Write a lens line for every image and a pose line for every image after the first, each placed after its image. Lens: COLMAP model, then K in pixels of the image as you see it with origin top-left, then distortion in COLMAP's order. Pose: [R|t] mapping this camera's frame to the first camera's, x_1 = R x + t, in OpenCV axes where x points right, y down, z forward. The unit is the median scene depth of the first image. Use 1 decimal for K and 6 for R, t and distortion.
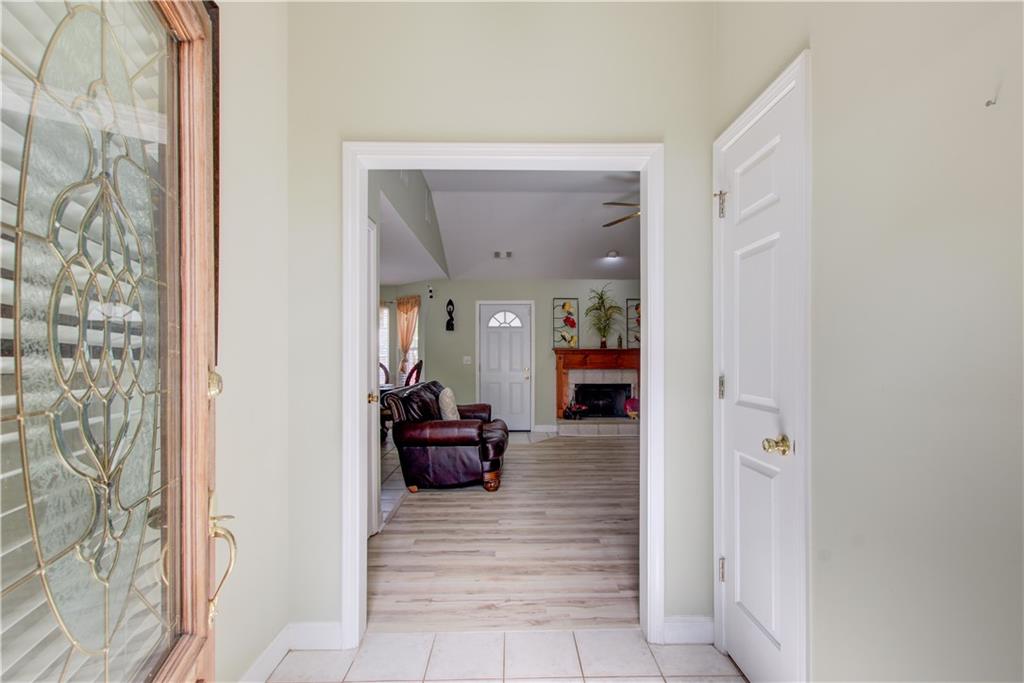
lens RADIAL K [[459.1, 0, 517.2], [0, 459.1, 354.6], [0, 0, 1]] dist [0.006665, -0.000485]
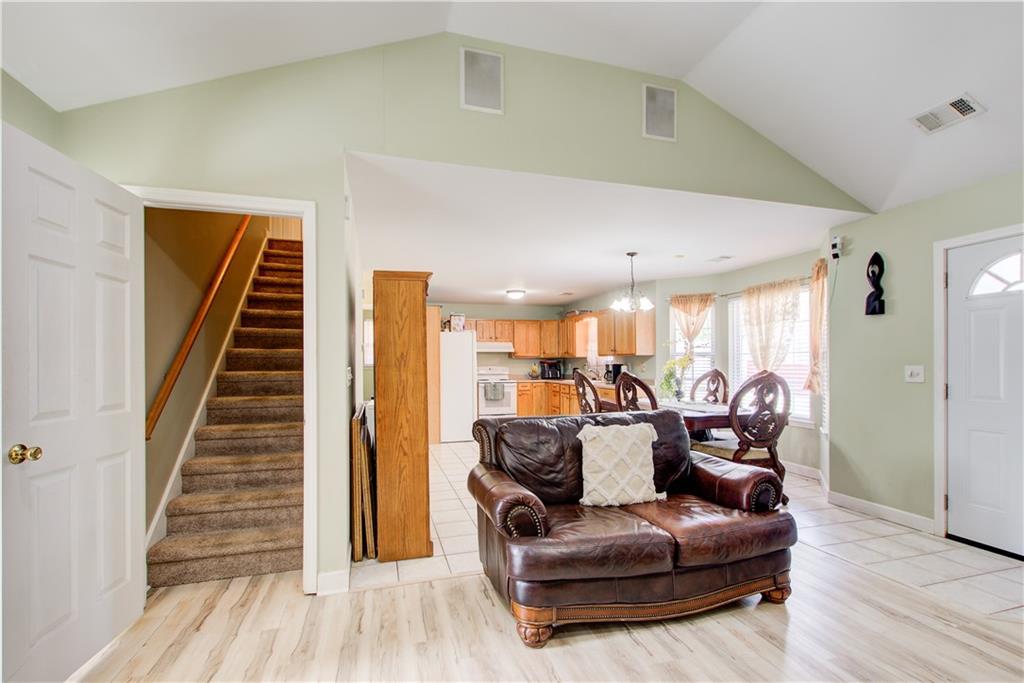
lens RADIAL K [[459.1, 0, 517.2], [0, 459.1, 354.6], [0, 0, 1]] dist [0.006665, -0.000485]
pose [[0.276133, -0.014316, -0.961013, 0.230580], [0.002396, 0.999896, -0.014207, -0.001977], [0.961116, 0.001620, 0.276139, 0.480965]]
